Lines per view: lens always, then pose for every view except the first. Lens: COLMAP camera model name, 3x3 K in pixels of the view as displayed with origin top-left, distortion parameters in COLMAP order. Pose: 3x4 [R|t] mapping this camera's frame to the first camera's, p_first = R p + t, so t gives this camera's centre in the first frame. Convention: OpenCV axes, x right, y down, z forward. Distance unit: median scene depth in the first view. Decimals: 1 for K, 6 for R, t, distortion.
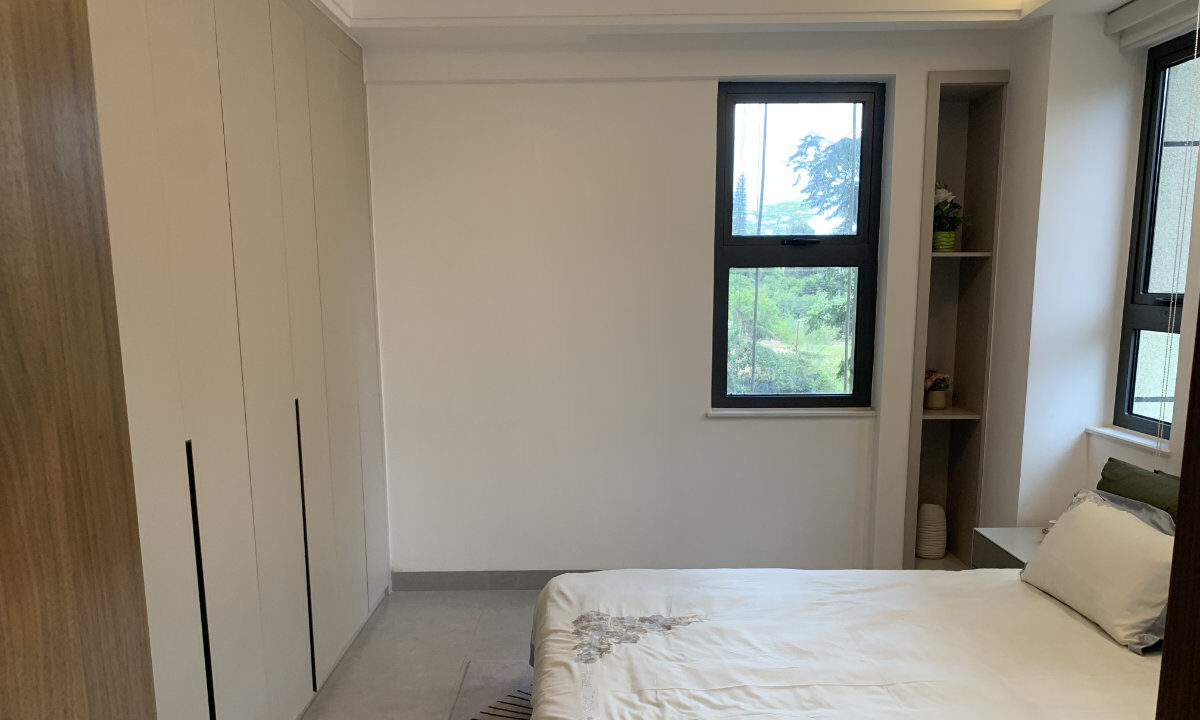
lens RADIAL K [[899.3, 0, 599.1], [0, 899.3, 448.0], [0, 0, 1]] dist [-0.048243, 0.003047]
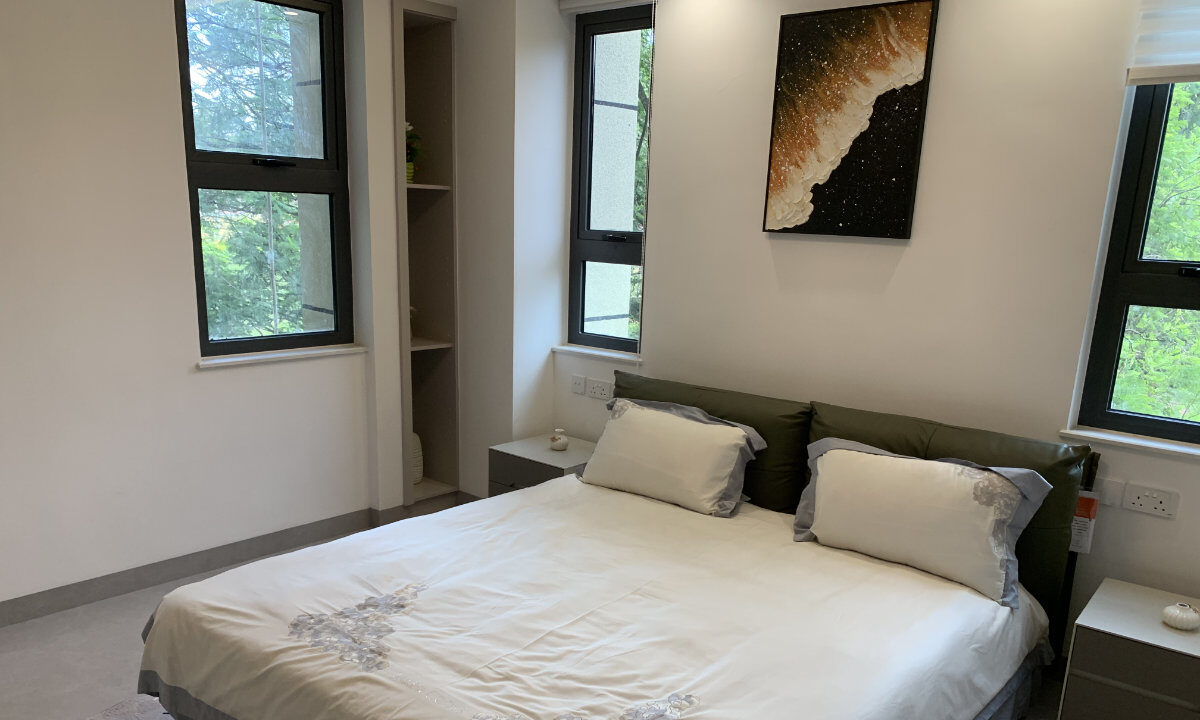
lens RADIAL K [[891.9, 0, 600.3], [0, 891.9, 464.7], [0, 0, 1]] dist [0.001792, -0.092135]
pose [[0.626603, -0.174415, 0.759571, -0.341565], [0.096748, 0.984505, 0.146254, -0.037378], [-0.773310, -0.018156, 0.633768, 0.214841]]
